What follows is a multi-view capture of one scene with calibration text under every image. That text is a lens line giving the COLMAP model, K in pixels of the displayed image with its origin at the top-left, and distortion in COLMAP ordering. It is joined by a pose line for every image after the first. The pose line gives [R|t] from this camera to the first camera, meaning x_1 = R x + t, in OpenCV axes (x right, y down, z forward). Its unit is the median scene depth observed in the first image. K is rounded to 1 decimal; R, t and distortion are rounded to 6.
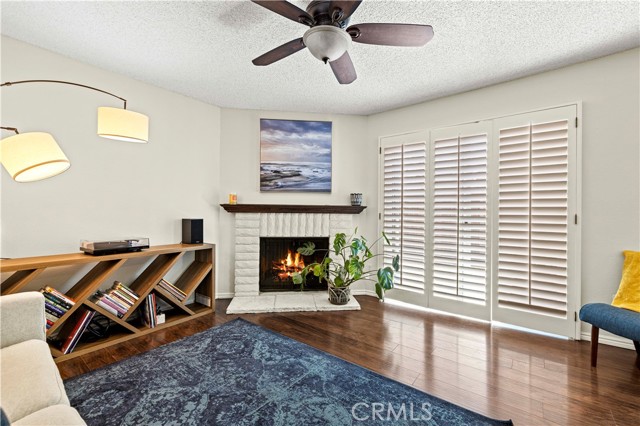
lens RADIAL K [[274.5, 0, 317.7], [0, 274.5, 211.0], [0, 0, 1]] dist [0.002679, 0.000274]
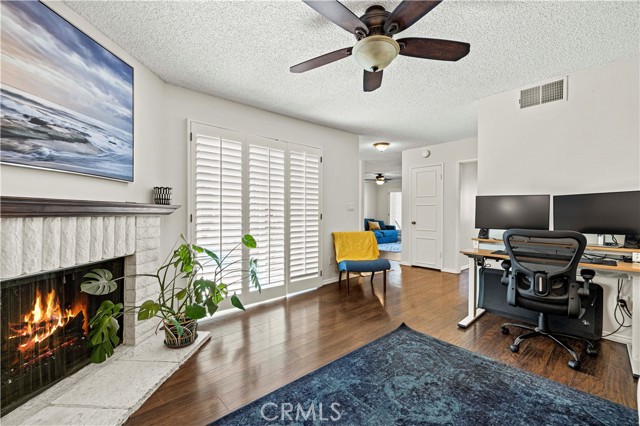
lens RADIAL K [[271.6, 0, 316.6], [0, 271.6, 213.8], [0, 0, 1]] dist [-0.000230, -0.000105]
pose [[0.179025, -0.012242, 0.983768, -0.496696], [-0.001457, 0.999918, 0.012708, -0.004721], [-0.983843, -0.003709, 0.178992, 0.499386]]
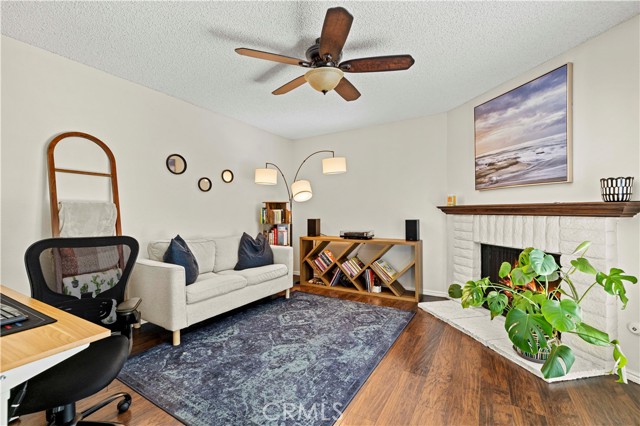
lens RADIAL K [[274.5, 0, 317.7], [0, 274.5, 211.0], [0, 0, 1]] dist [0.002679, 0.000274]
pose [[0.114292, -0.011283, -0.993383, 0.602880], [0.003471, 0.999934, -0.010958, 0.002293], [0.993441, -0.002196, 0.114323, 0.401801]]
